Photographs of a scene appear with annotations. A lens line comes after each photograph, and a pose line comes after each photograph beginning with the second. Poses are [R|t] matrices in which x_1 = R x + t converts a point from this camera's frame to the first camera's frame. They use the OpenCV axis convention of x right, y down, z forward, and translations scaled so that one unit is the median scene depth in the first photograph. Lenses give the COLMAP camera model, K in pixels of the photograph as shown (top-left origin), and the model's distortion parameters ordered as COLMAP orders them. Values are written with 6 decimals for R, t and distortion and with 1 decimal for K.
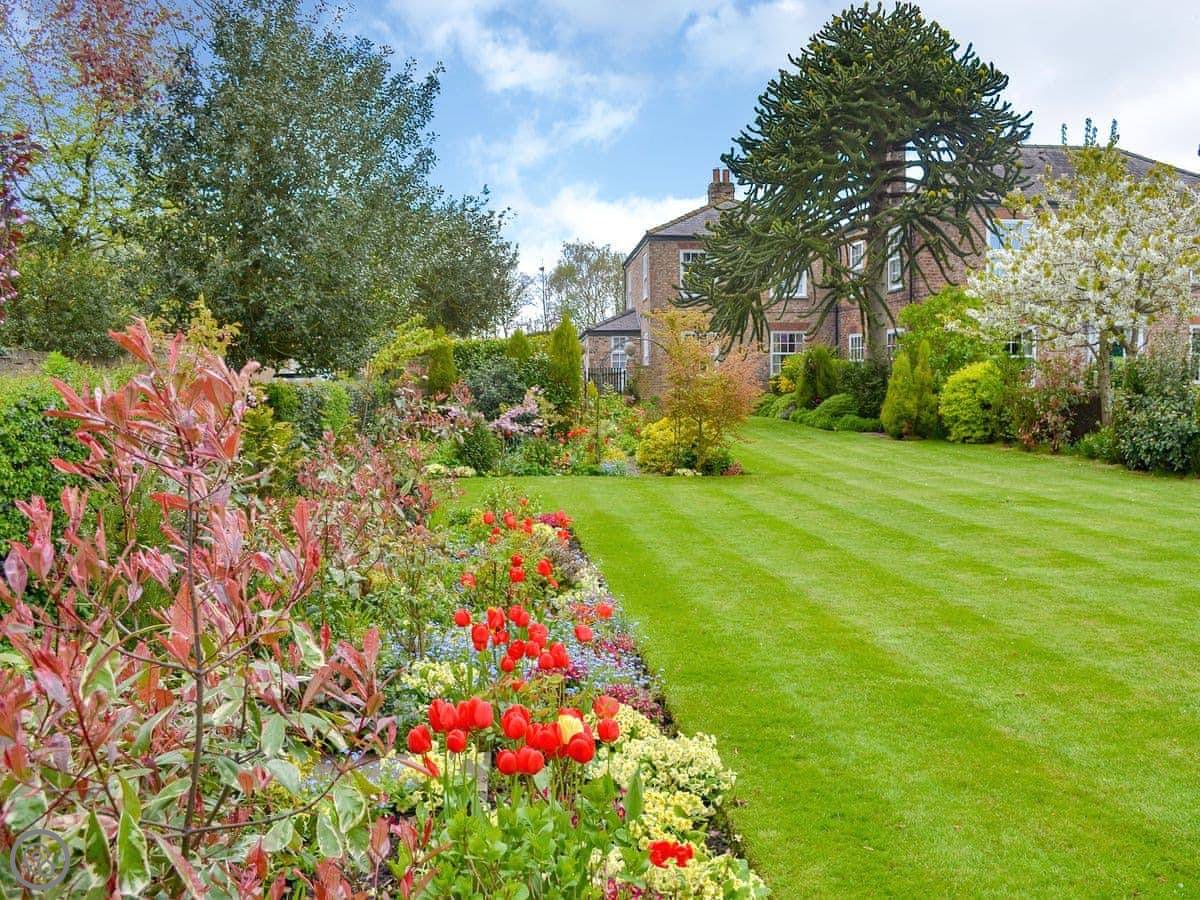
lens RADIAL K [[1052.6, 0, 600.0], [0, 1052.6, 450.0], [0, 0, 1]] dist [-0.041834, -0.004726]
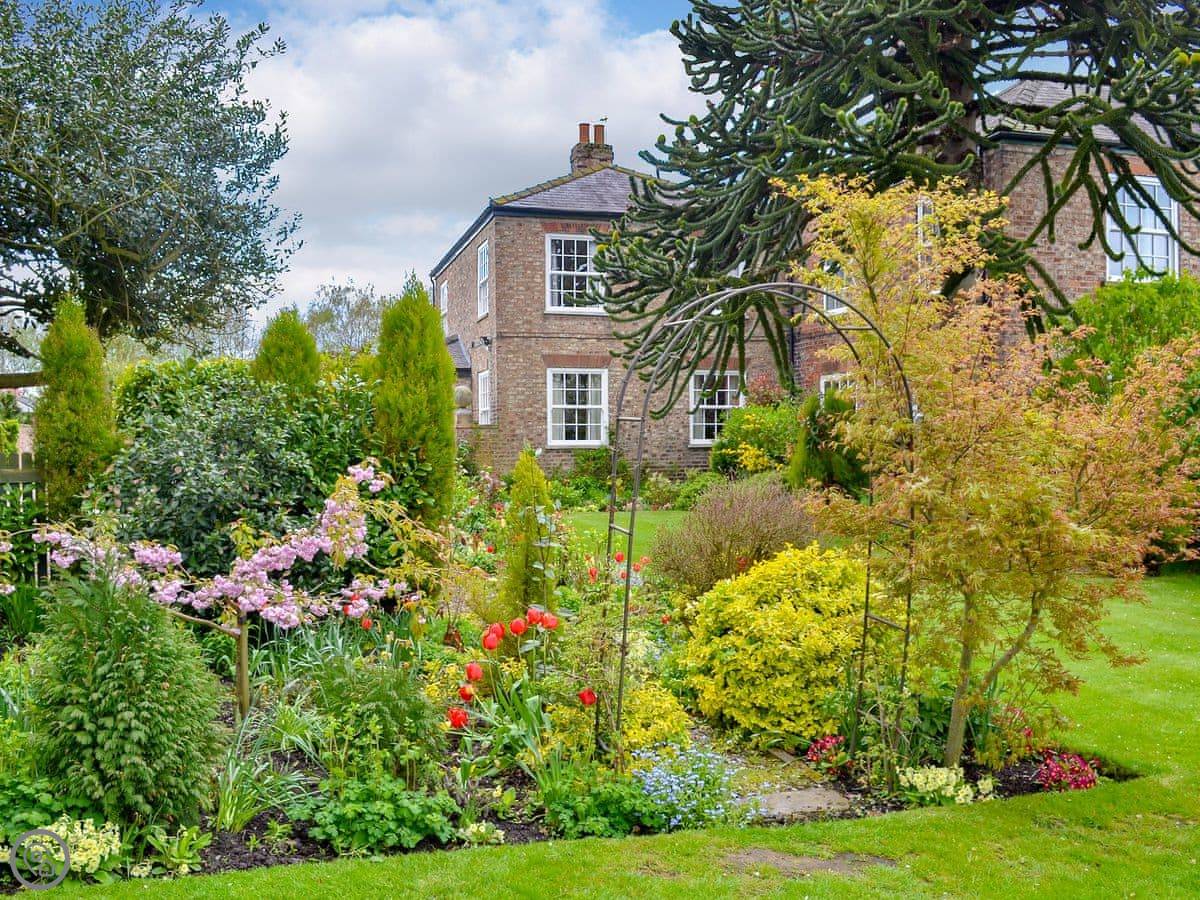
lens RADIAL K [[1360.1, 0, 600.0], [0, 1360.1, 450.0], [0, 0, 1]] dist [-0.060474, -0.019960]
pose [[0.985941, 0.003984, 0.167049, -0.049791], [0.007232, 0.997762, -0.066481, -0.033103], [-0.166940, 0.066754, 0.983705, 0.529717]]
